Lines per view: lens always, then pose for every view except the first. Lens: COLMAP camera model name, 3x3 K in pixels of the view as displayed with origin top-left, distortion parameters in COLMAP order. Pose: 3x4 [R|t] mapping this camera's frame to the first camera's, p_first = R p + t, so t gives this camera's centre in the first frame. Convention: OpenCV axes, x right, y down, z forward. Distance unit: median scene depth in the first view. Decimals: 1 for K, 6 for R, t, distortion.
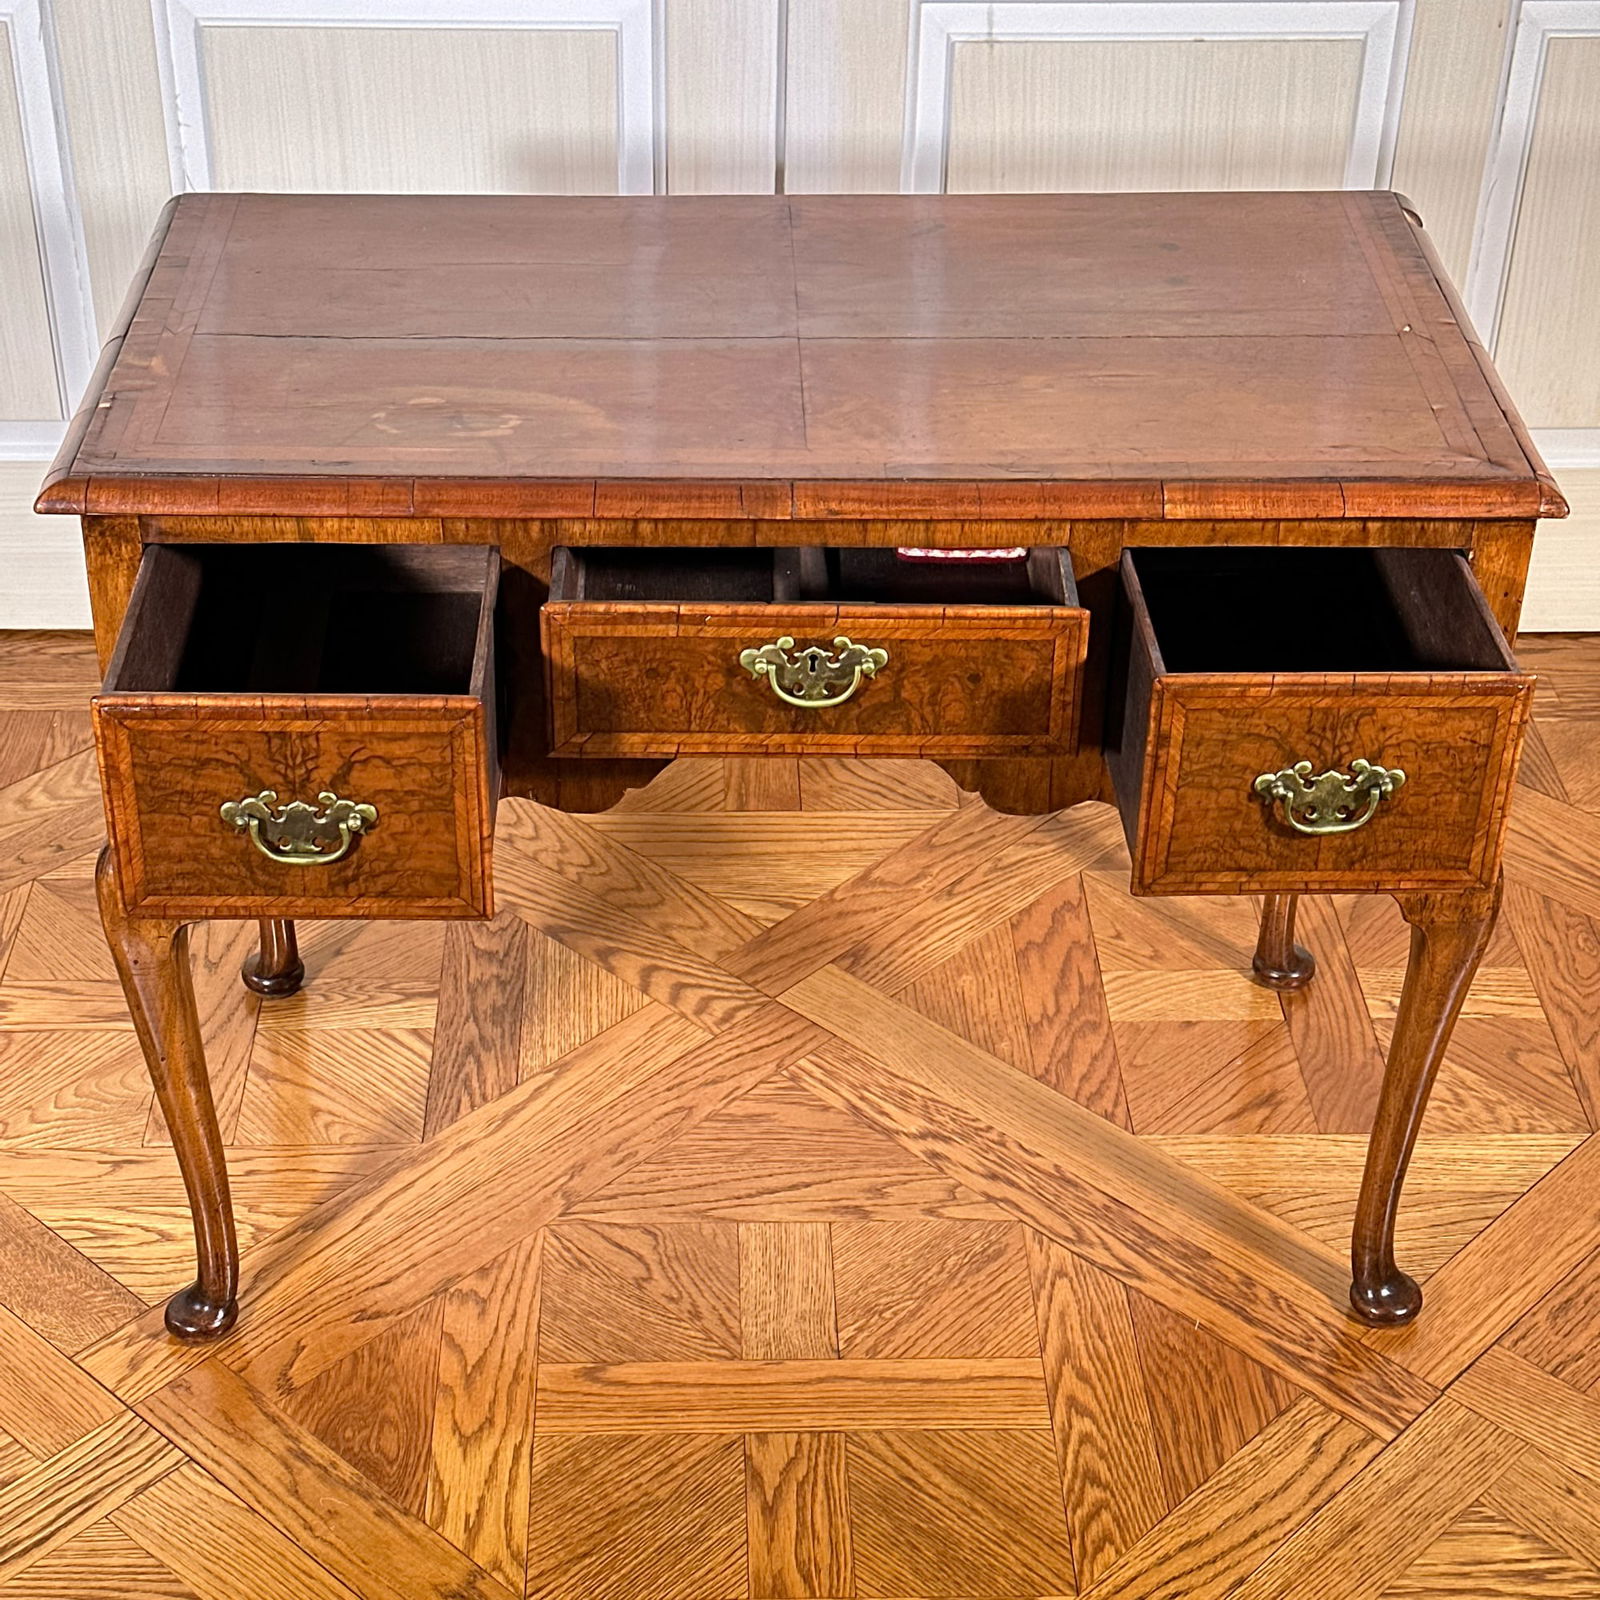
lens RADIAL K [[2804.5, 0, 801.5], [0, 2804.5, 994.9], [0, 0, 1]] dist [0.095194, 0.000000]
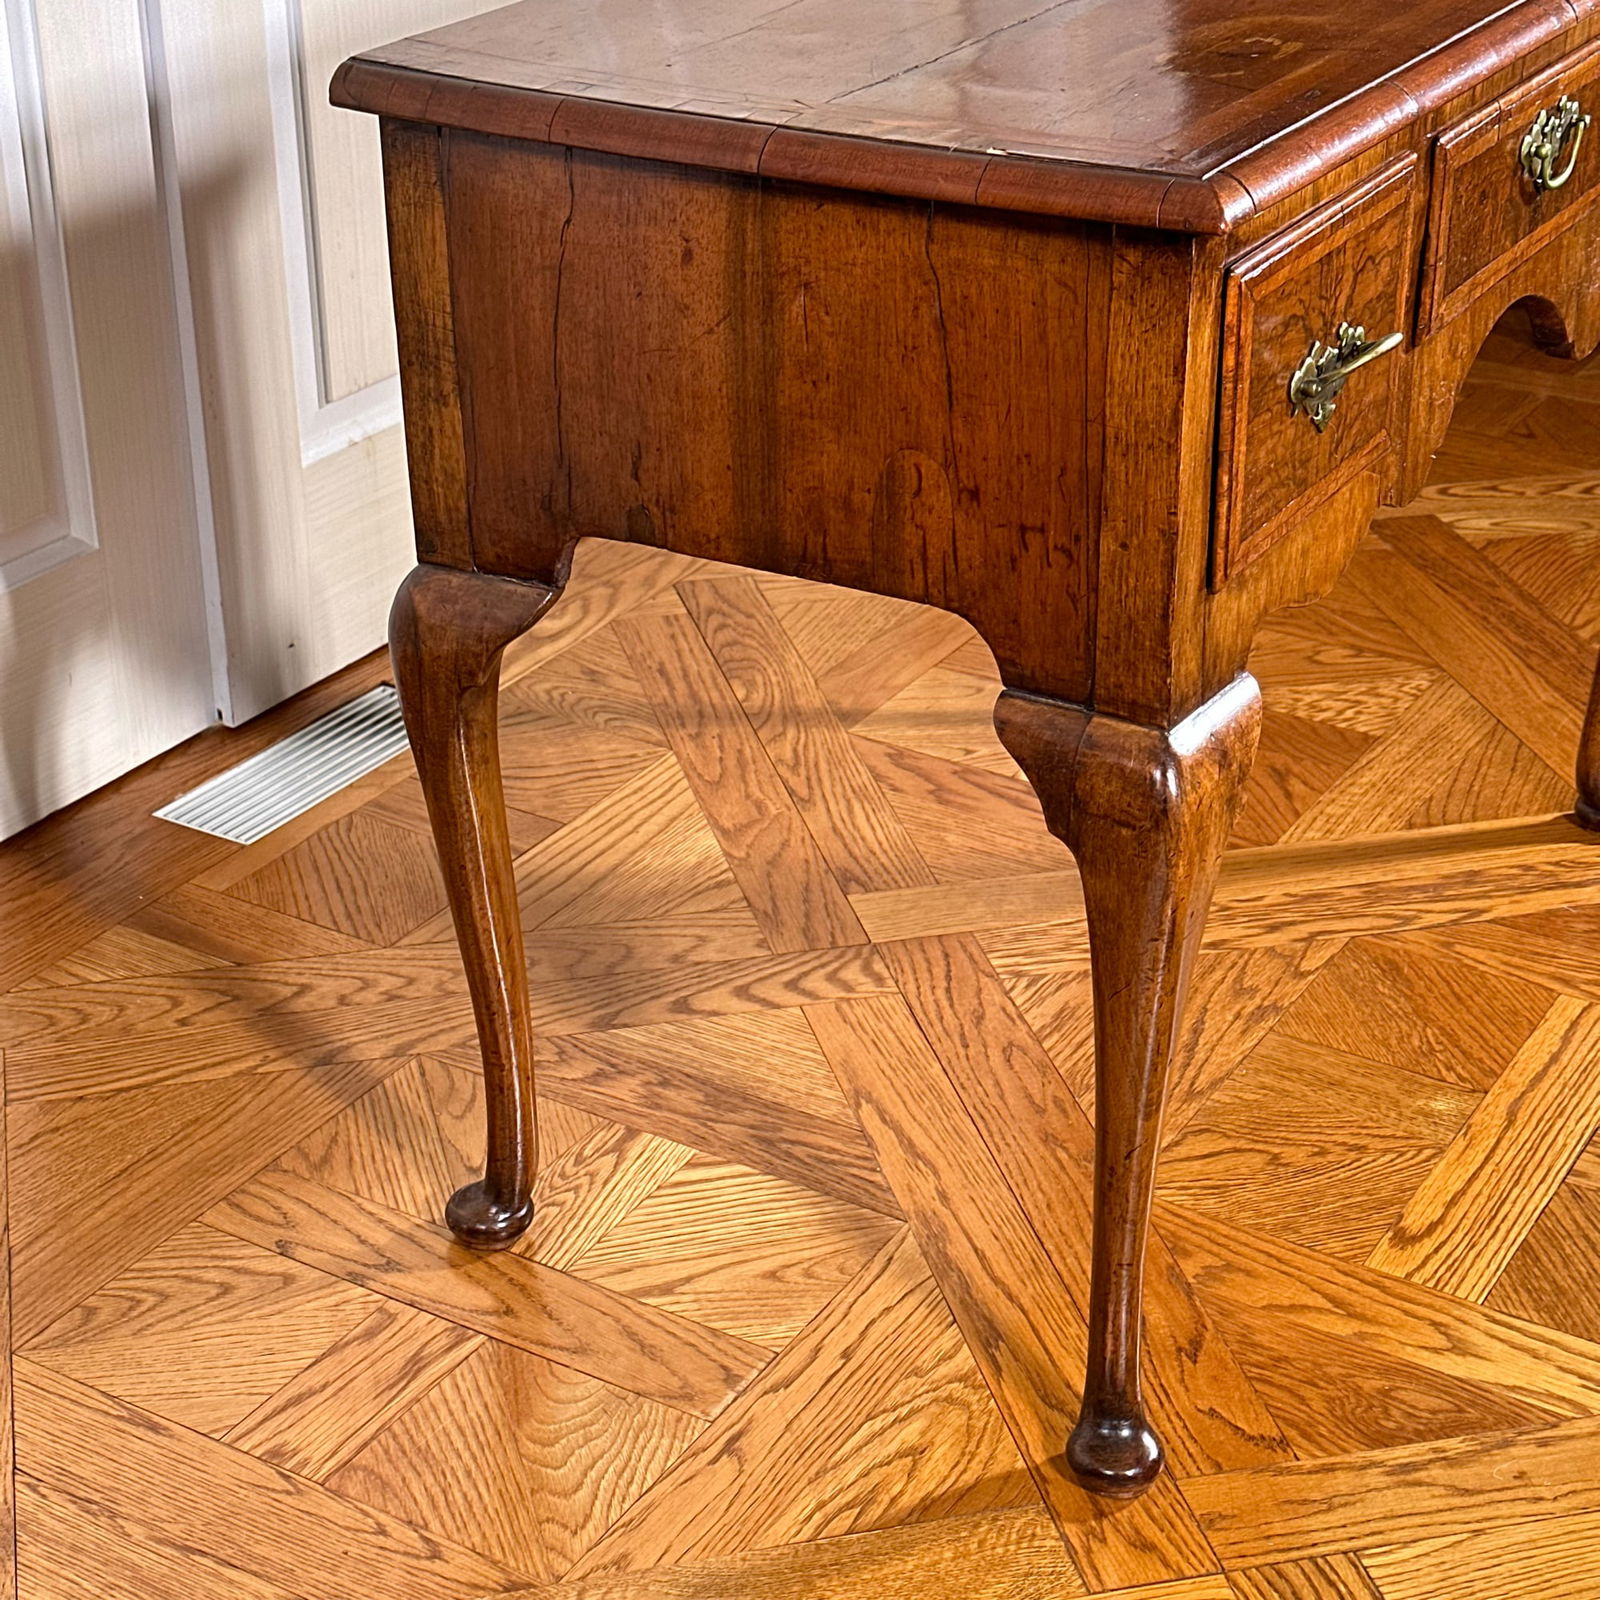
lens RADIAL K [[2990.0, 0, 805.6], [0, 2990.0, 802.5], [0, 0, 1]] dist [0.141036, 0.000000]
pose [[0.543377, -0.396245, 0.740088, -0.766762], [0.513971, 0.854077, 0.079914, -0.133600], [-0.663758, 0.336961, 0.667745, 0.480301]]
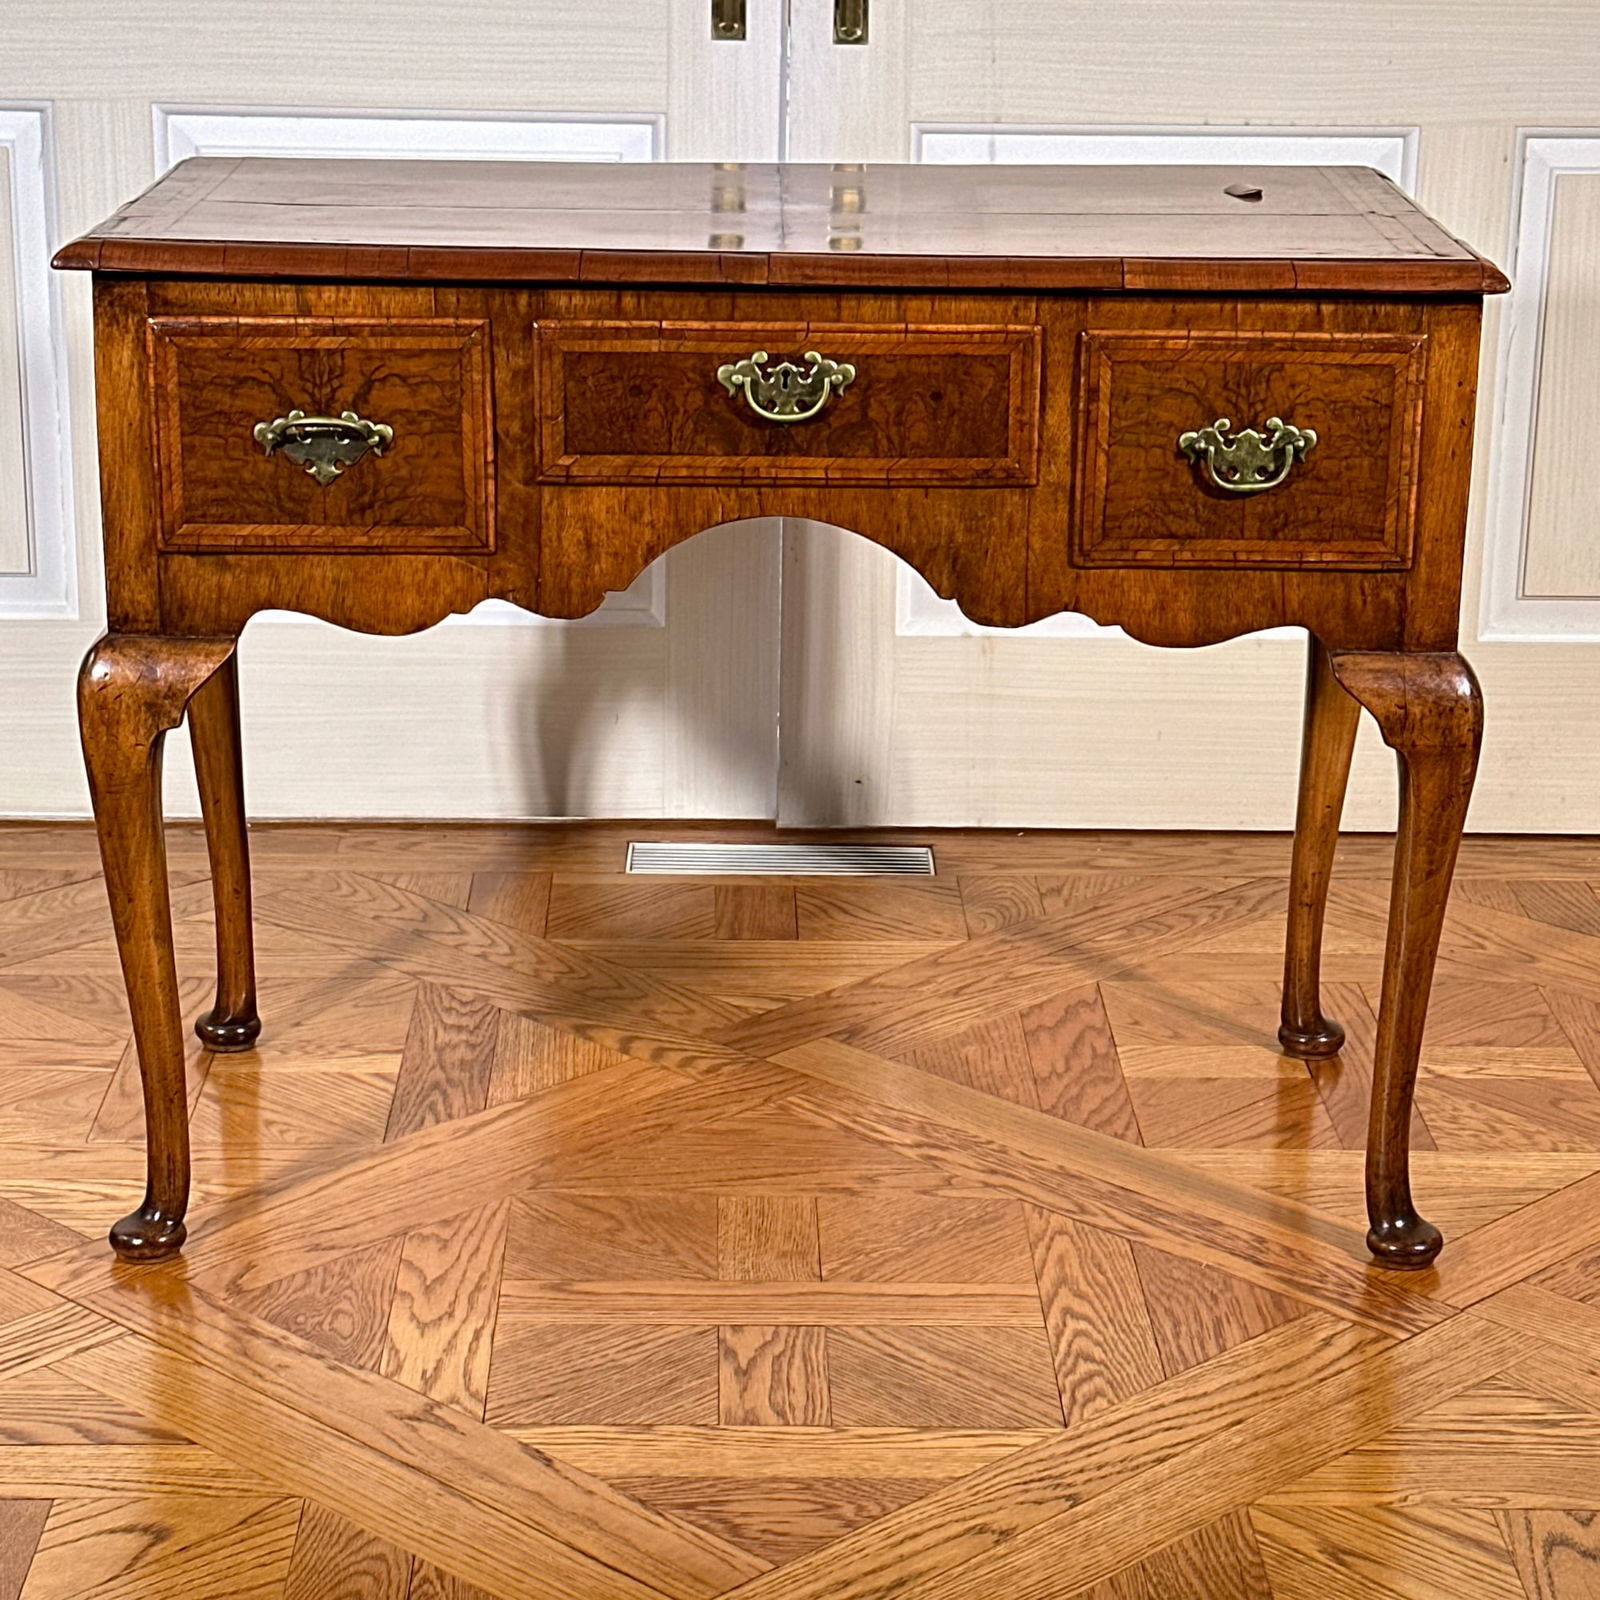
lens RADIAL K [[3908.6, 0, 813.5], [0, 3908.6, 809.5], [0, 0, 1]] dist [0.156881, 0.000000]
pose [[0.999918, 0.000396, -0.012771, 0.027576], [-0.004827, 0.937152, -0.348887, 0.440429], [0.011830, 0.348920, 0.937078, -0.286720]]
